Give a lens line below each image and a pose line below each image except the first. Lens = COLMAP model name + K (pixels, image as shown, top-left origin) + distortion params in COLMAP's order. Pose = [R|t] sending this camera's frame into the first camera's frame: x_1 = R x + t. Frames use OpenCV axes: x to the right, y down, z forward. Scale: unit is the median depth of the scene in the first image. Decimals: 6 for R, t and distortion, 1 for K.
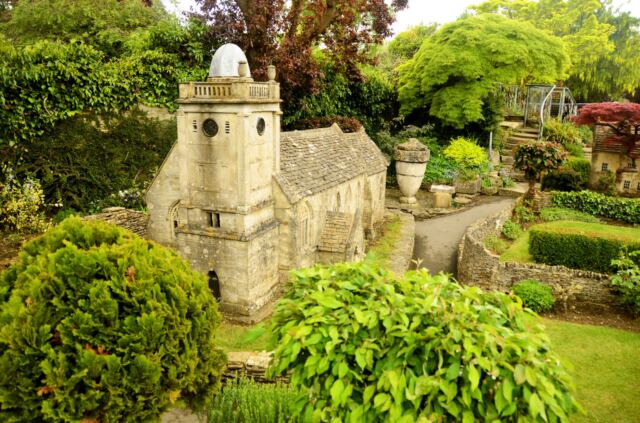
lens RADIAL K [[501.0, 0, 316.4], [0, 501.0, 210.1], [0, 0, 1]] dist [-0.148922, 0.109398]
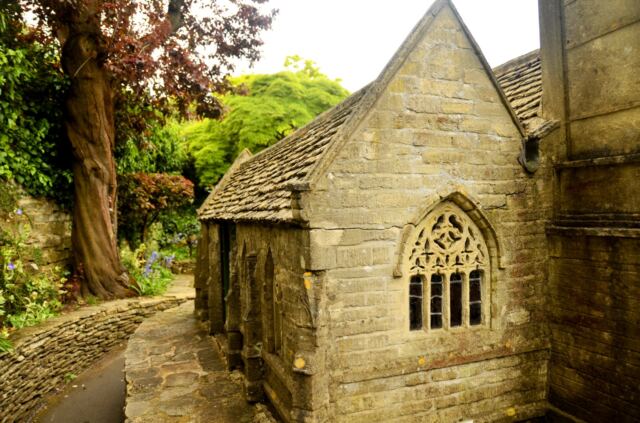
lens RADIAL K [[501.0, 0, 320.5], [0, 501.0, 213.2], [0, 0, 1]] dist [-0.148922, 0.109398]
pose [[0.756121, -0.032463, 0.653627, -0.523565], [0.179832, 0.970627, -0.159825, 0.022513], [-0.629239, 0.238390, 0.739749, 0.826725]]
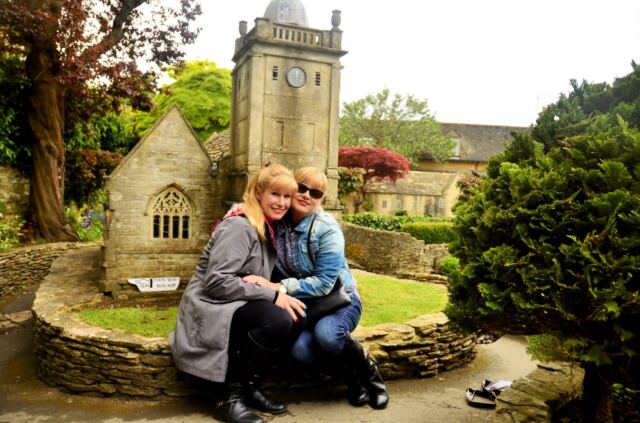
lens RADIAL K [[501.0, 0, 321.5], [0, 501.0, 213.5], [0, 0, 1]] dist [-0.148922, 0.109398]
pose [[0.717183, -0.017584, 0.696663, -0.623821], [0.127193, 0.986193, -0.106047, 0.127201], [-0.685179, 0.164666, 0.709517, 0.330788]]
